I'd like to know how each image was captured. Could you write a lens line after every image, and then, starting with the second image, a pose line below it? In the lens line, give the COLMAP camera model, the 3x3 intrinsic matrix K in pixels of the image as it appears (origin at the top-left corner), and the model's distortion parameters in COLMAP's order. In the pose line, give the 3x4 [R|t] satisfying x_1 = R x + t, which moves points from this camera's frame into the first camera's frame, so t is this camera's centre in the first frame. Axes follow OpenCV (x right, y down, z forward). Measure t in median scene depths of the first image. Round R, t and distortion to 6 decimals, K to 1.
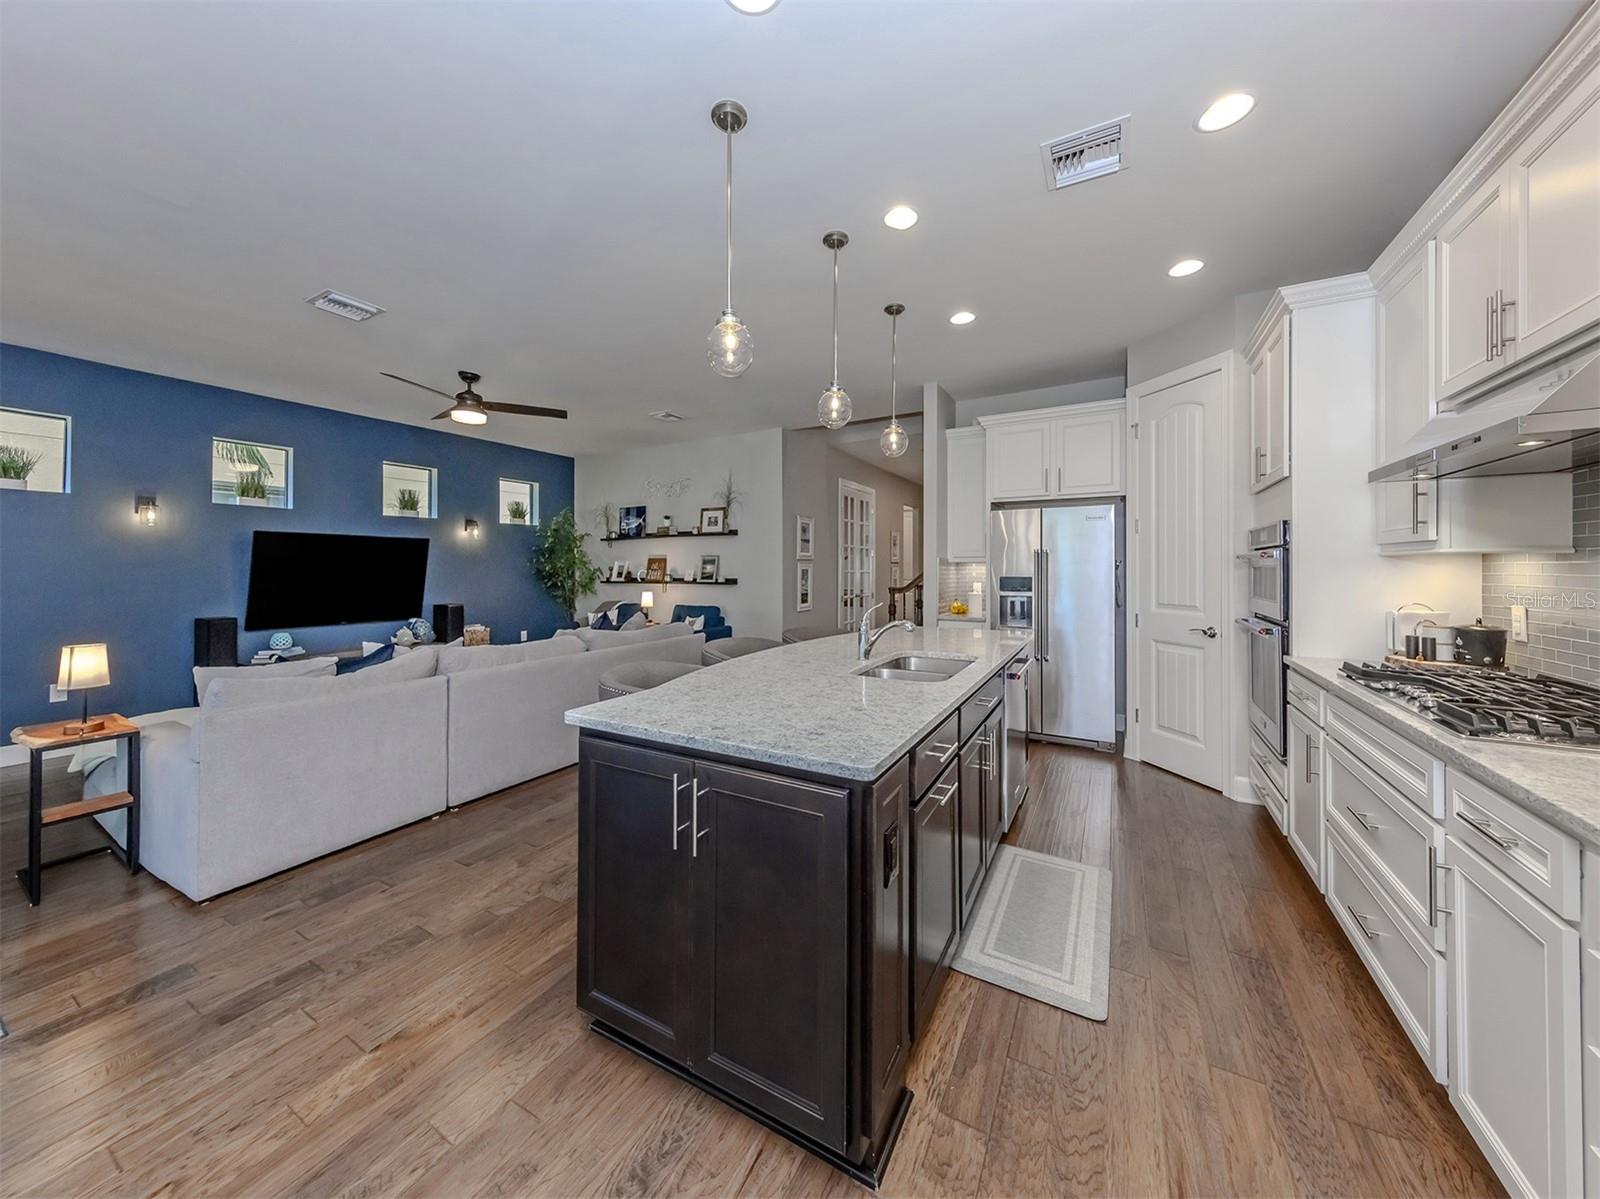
lens RADIAL K [[592.1, 0, 750.9], [0, 592.1, 559.2], [0, 0, 1]] dist [0.009688, -0.001226]
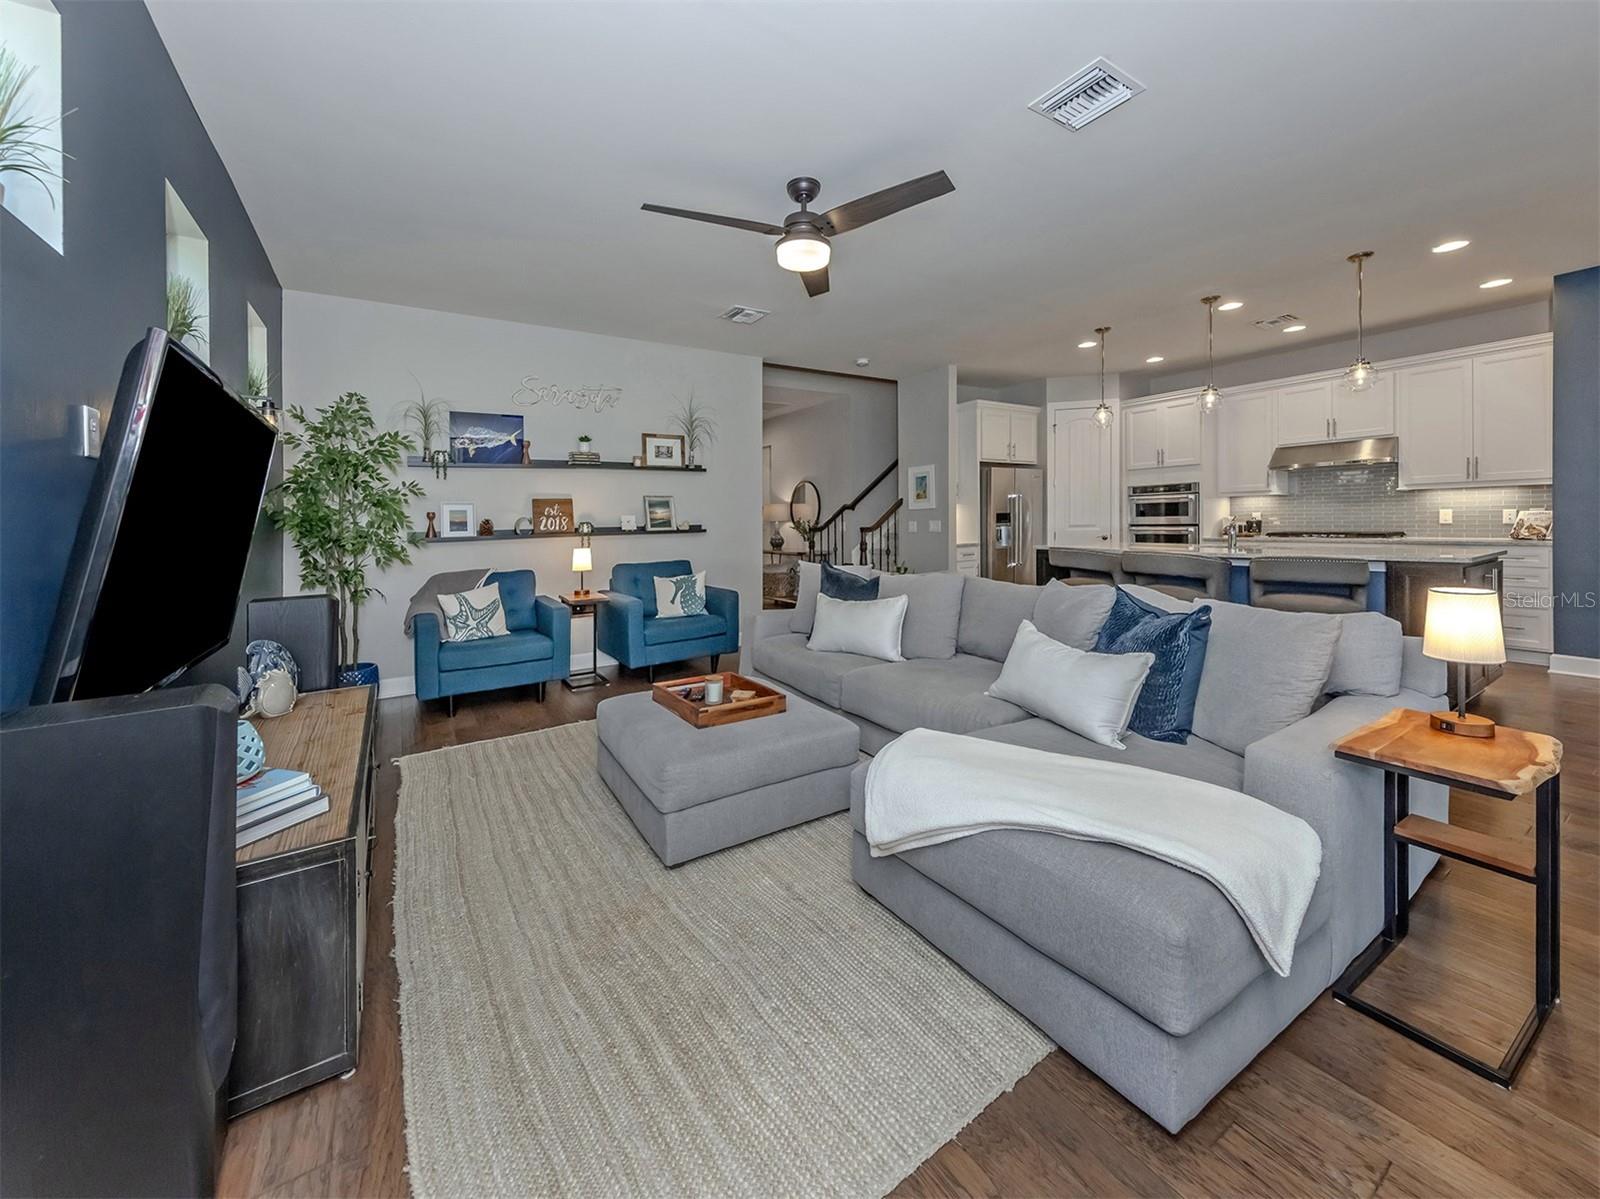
lens RADIAL K [[631.6, 0, 799.5], [0, 631.6, 521.6], [0, 0, 1]] dist [0.011187, -0.001896]
pose [[0.407706, -0.007450, 0.913083, -0.741258], [0.007727, 0.999959, 0.004708, 0.024359], [-0.913080, 0.005136, 0.407747, 0.499420]]
